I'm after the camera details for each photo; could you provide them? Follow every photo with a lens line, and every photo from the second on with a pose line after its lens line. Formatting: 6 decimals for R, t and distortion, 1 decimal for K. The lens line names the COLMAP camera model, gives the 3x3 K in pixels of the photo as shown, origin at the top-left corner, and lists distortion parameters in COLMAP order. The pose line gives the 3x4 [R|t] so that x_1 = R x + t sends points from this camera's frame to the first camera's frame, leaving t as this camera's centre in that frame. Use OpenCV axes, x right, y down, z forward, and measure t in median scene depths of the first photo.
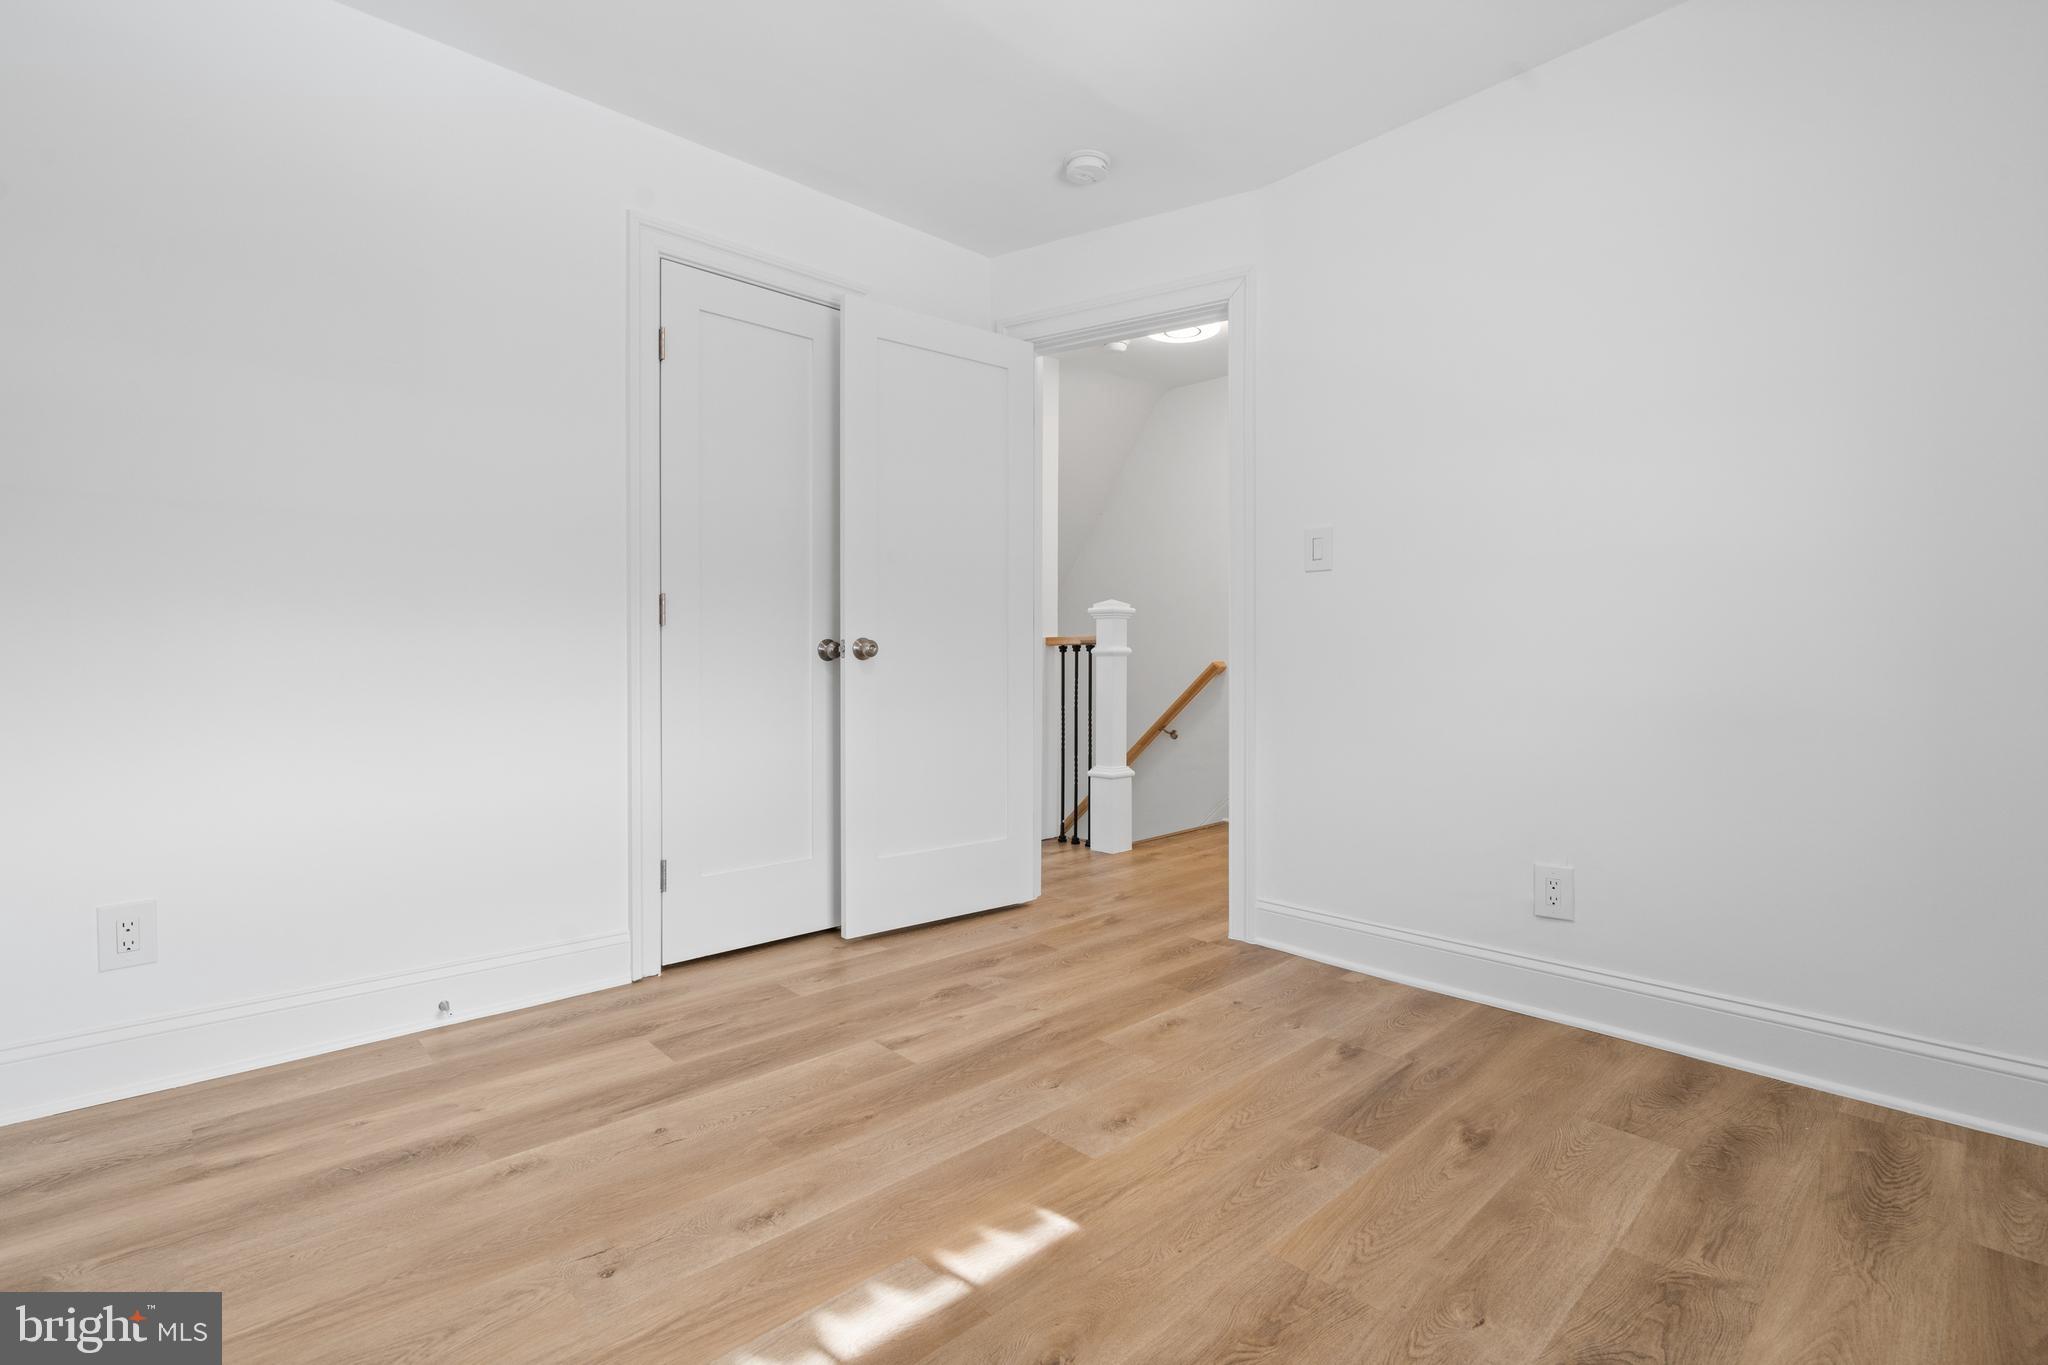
lens RADIAL K [[944.0, 0, 1022.2], [0, 944.0, 676.6], [0, 0, 1]] dist [-0.004652, 0.003685]
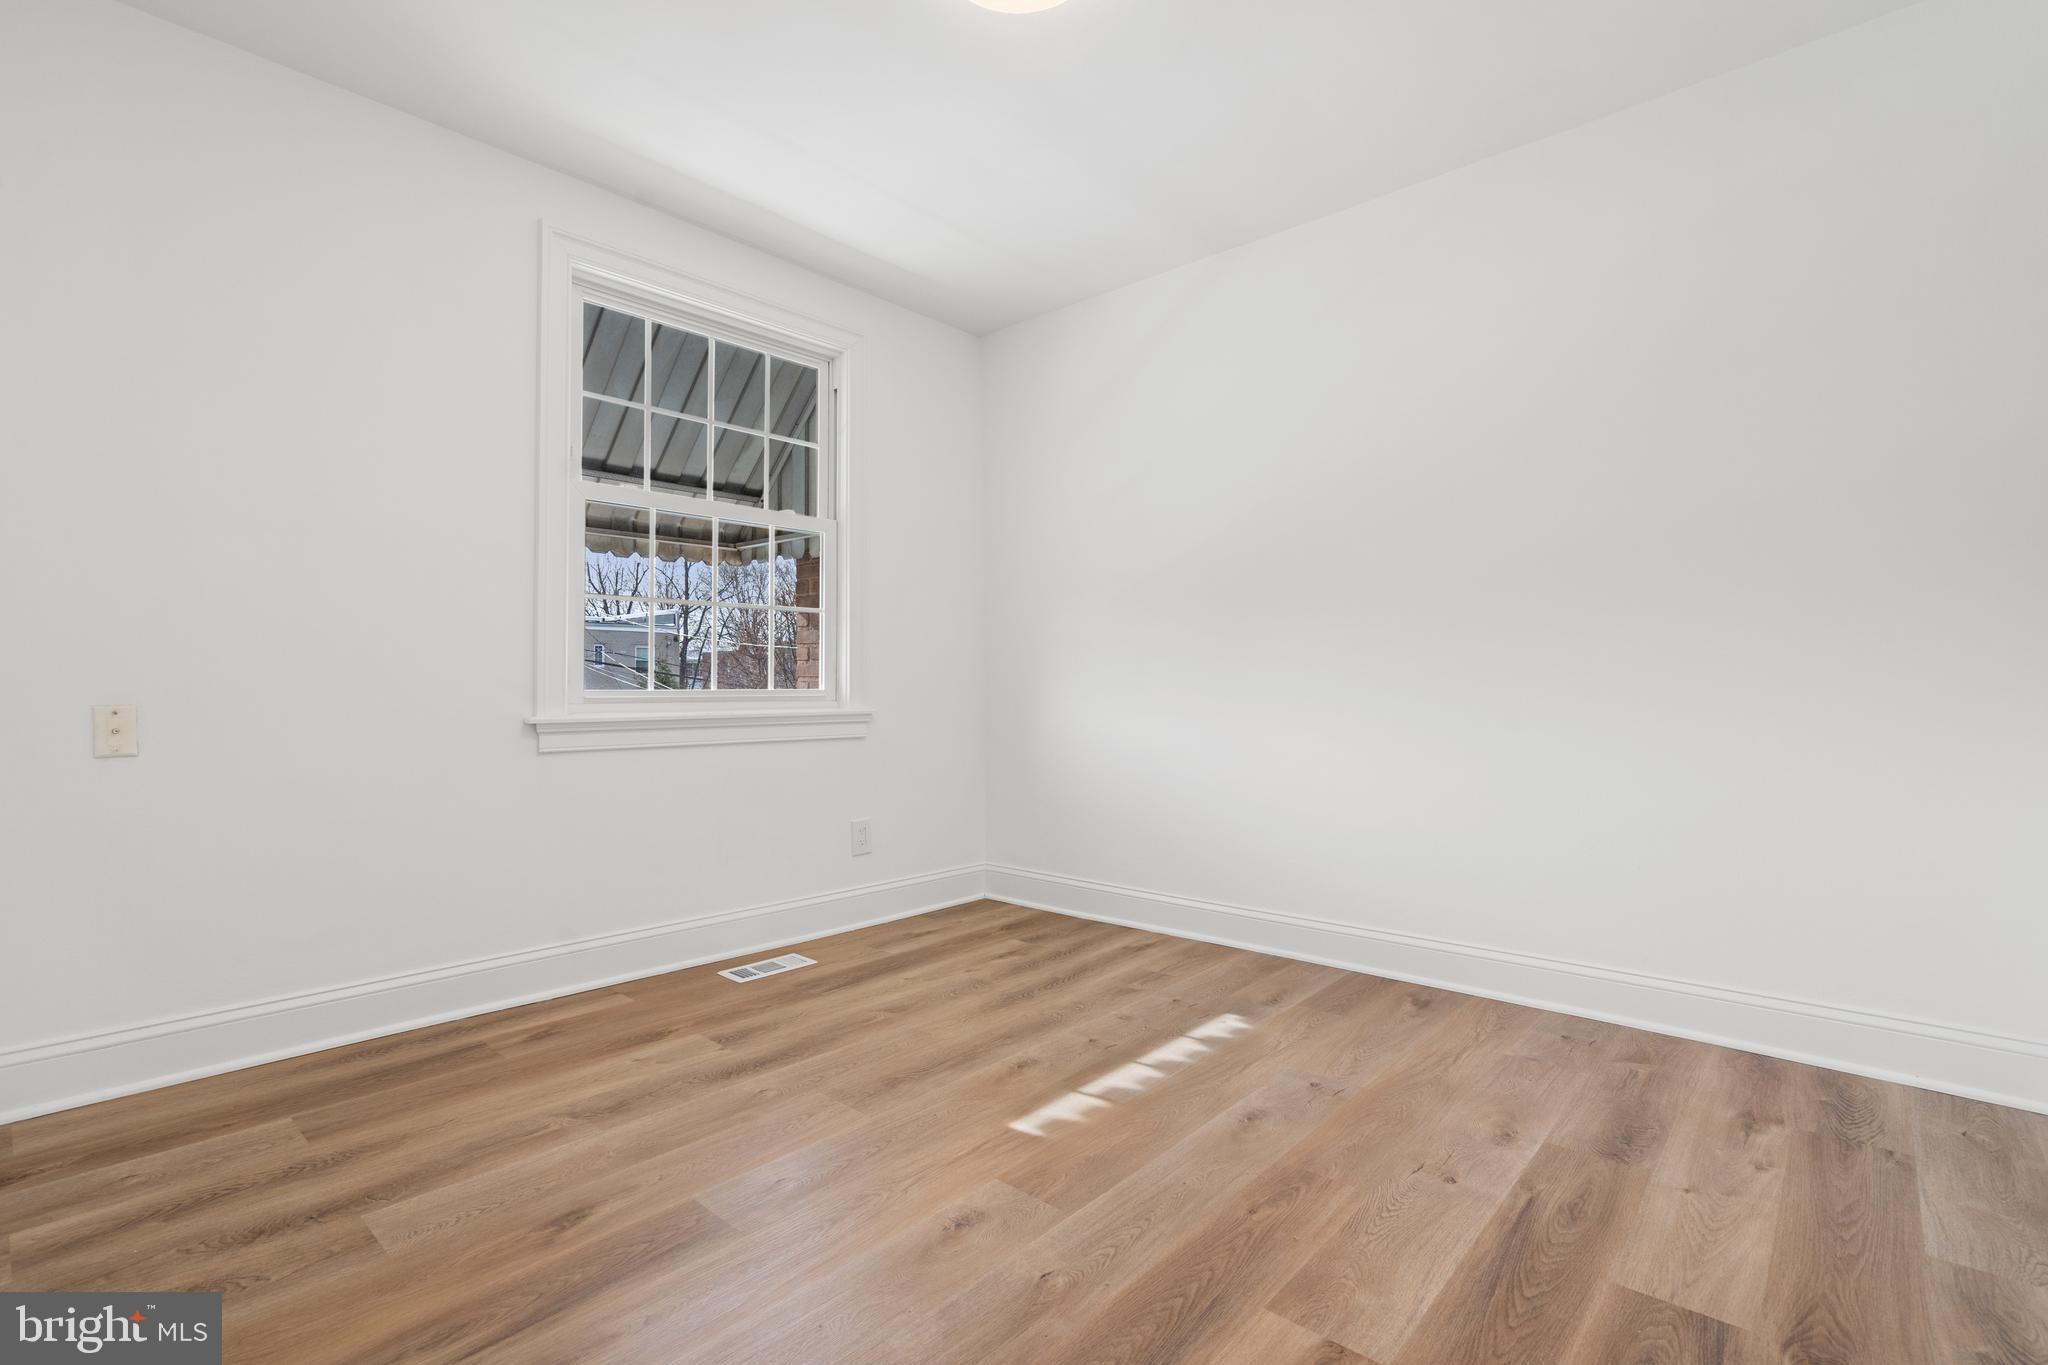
lens RADIAL K [[944.0, 0, 1025.5], [0, 944.0, 681.2], [0, 0, 1]] dist [-0.004652, 0.003685]
pose [[-0.996257, 0.002548, -0.086397, 0.125628], [0.001992, 0.999977, 0.006517, -0.027754], [0.086412, 0.006321, -0.996239, 1.949583]]
